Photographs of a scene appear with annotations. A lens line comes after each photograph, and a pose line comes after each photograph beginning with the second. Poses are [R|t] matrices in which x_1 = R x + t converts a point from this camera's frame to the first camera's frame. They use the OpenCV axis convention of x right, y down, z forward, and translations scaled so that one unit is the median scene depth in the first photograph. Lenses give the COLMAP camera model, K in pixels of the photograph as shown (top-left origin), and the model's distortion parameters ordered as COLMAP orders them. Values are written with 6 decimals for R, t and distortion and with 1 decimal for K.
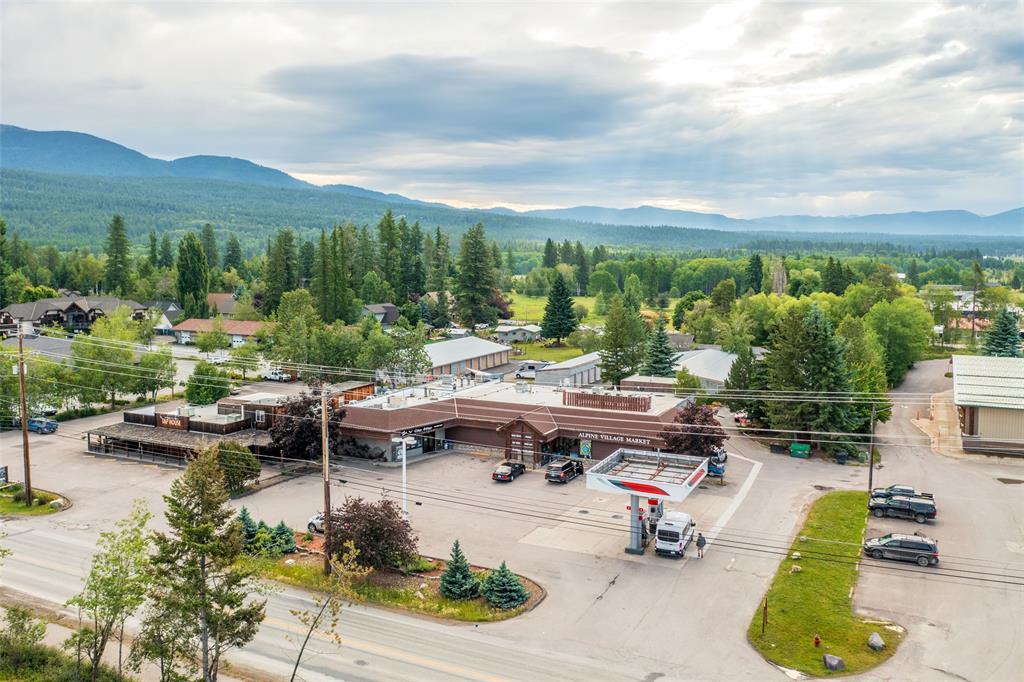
lens RADIAL K [[826.7, 0, 504.5], [0, 826.7, 332.4], [0, 0, 1]] dist [-0.004760, 0.007996]
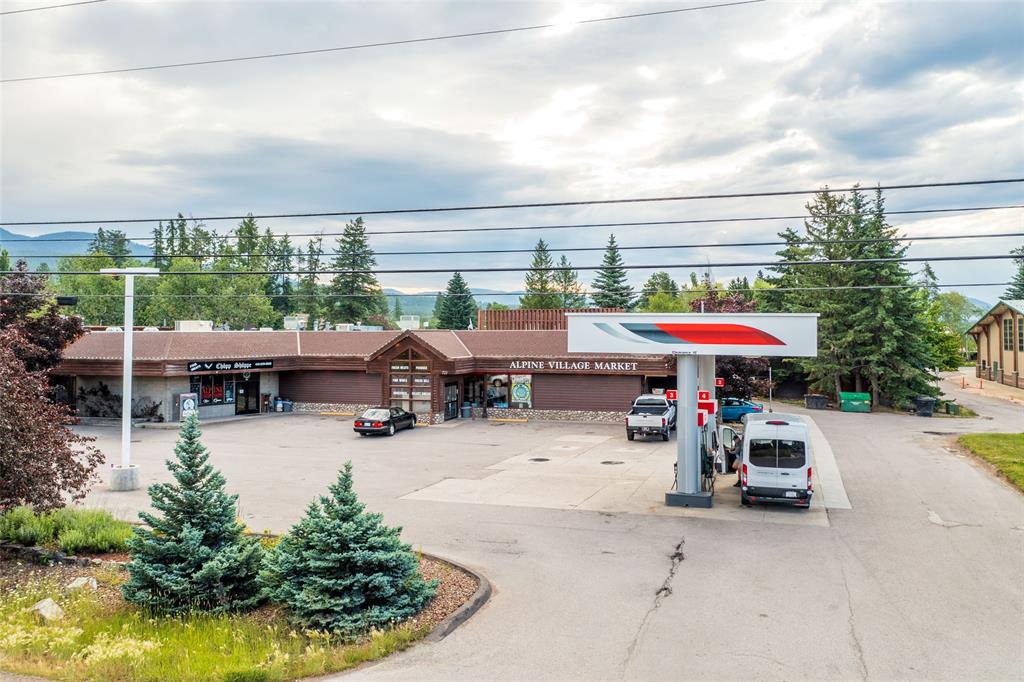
lens RADIAL K [[826.7, 0, 512.9], [0, 826.7, 333.9], [0, 0, 1]] dist [-0.004760, 0.007996]
pose [[0.989567, 0.004894, 0.143990, 0.012567], [0.009415, 0.995090, -0.098522, 0.222150], [-0.143765, 0.098849, 0.984663, 0.603723]]
